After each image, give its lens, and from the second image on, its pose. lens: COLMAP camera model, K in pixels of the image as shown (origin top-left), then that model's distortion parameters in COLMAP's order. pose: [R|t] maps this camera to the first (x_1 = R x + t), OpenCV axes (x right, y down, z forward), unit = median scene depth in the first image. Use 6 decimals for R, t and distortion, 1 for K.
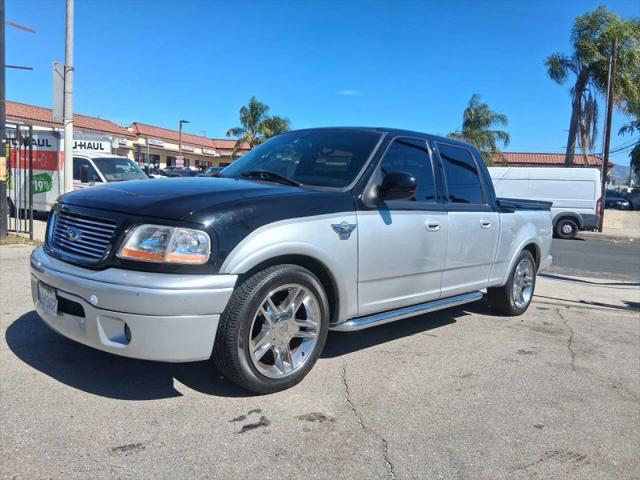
lens RADIAL K [[490.6, 0, 325.5], [0, 490.6, 236.7], [0, 0, 1]] dist [0.068803, -0.128221]
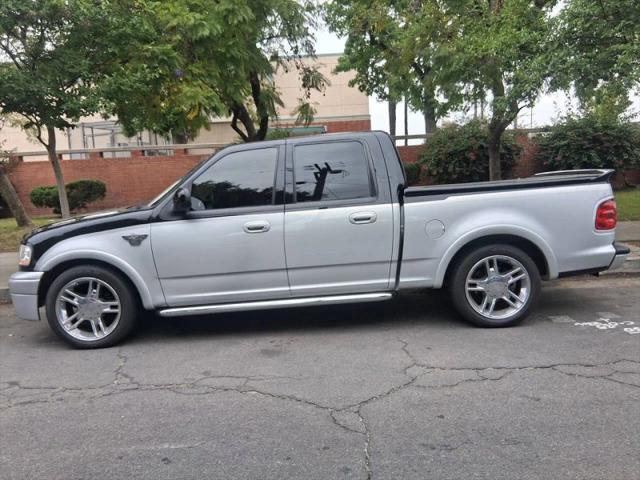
lens RADIAL K [[490.6, 0, 322.6], [0, 490.6, 239.0], [0, 0, 1]] dist [0.068803, -0.128221]
pose [[0.676518, -0.048870, -0.734802, 1.433828], [0.048368, 0.998590, -0.021883, 0.042435], [0.734836, -0.020737, 0.677928, 0.483809]]
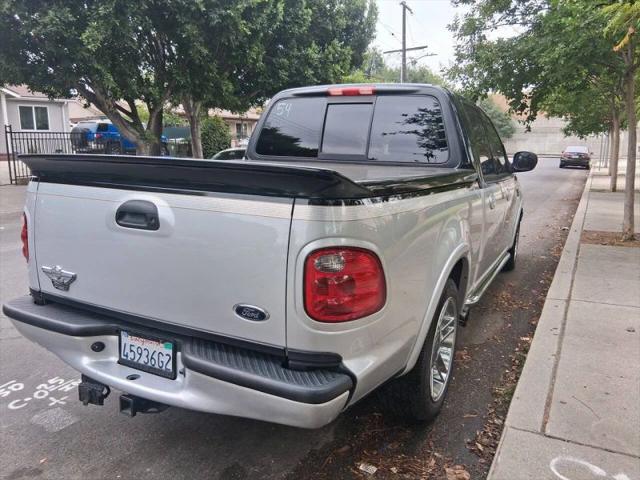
lens RADIAL K [[490.6, 0, 319.1], [0, 490.6, 246.1], [0, 0, 1]] dist [0.068803, -0.128221]
pose [[-0.959117, -0.048164, -0.278882, 0.724868], [-0.124516, 0.956727, 0.263000, -0.269472], [0.254147, 0.286973, -0.923610, 2.927543]]
